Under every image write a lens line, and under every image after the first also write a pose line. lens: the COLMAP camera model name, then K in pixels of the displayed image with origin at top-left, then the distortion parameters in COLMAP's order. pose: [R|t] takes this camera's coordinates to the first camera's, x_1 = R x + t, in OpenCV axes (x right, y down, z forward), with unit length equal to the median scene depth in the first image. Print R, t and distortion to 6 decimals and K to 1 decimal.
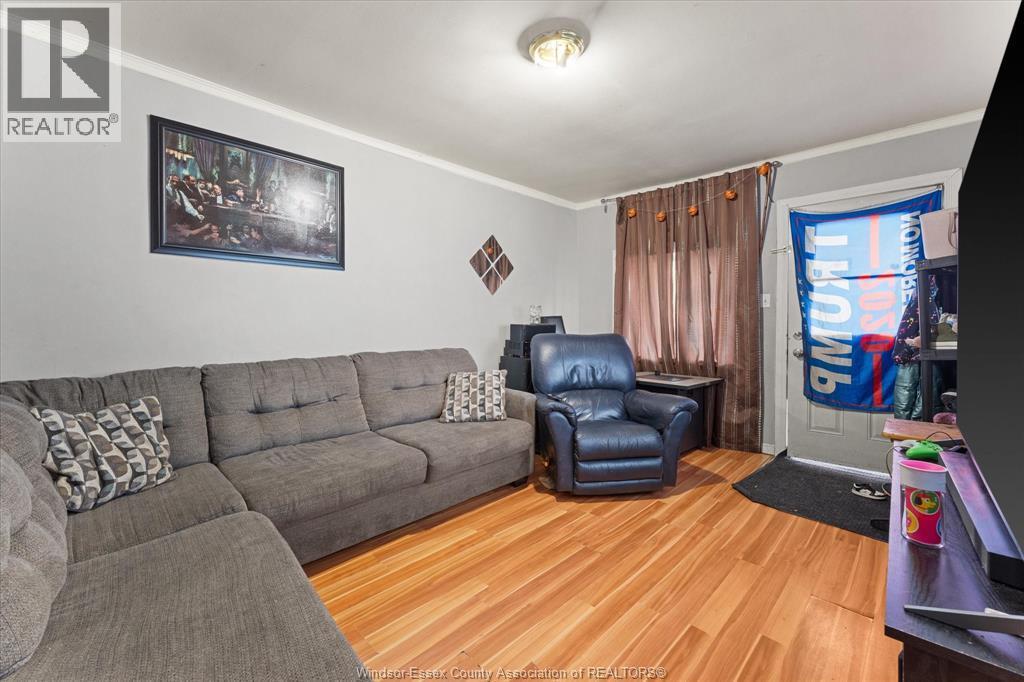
lens RADIAL K [[415.1, 0, 513.2], [0, 415.1, 325.6], [0, 0, 1]] dist [0.001269, 0.000156]
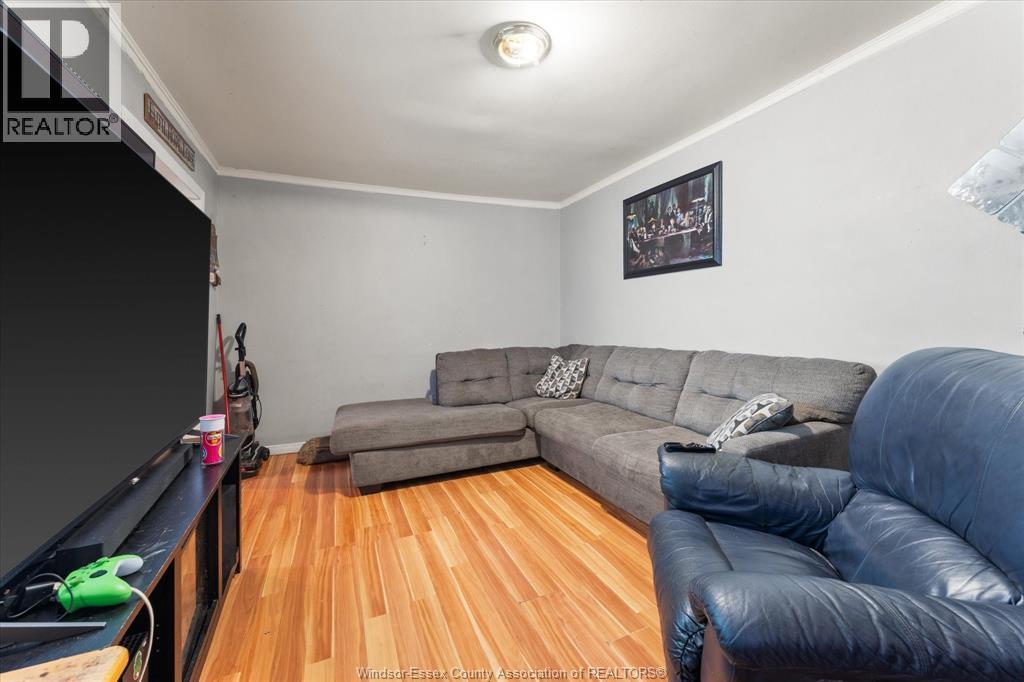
lens RADIAL K [[424.8, 0, 513.4], [0, 424.8, 313.4], [0, 0, 1]] dist [-0.000040, -0.000071]
pose [[-0.380236, -0.006510, -0.924866, 0.905037], [0.009871, 0.999890, -0.011096, -0.017415], [0.924837, -0.013348, -0.380130, 1.188581]]
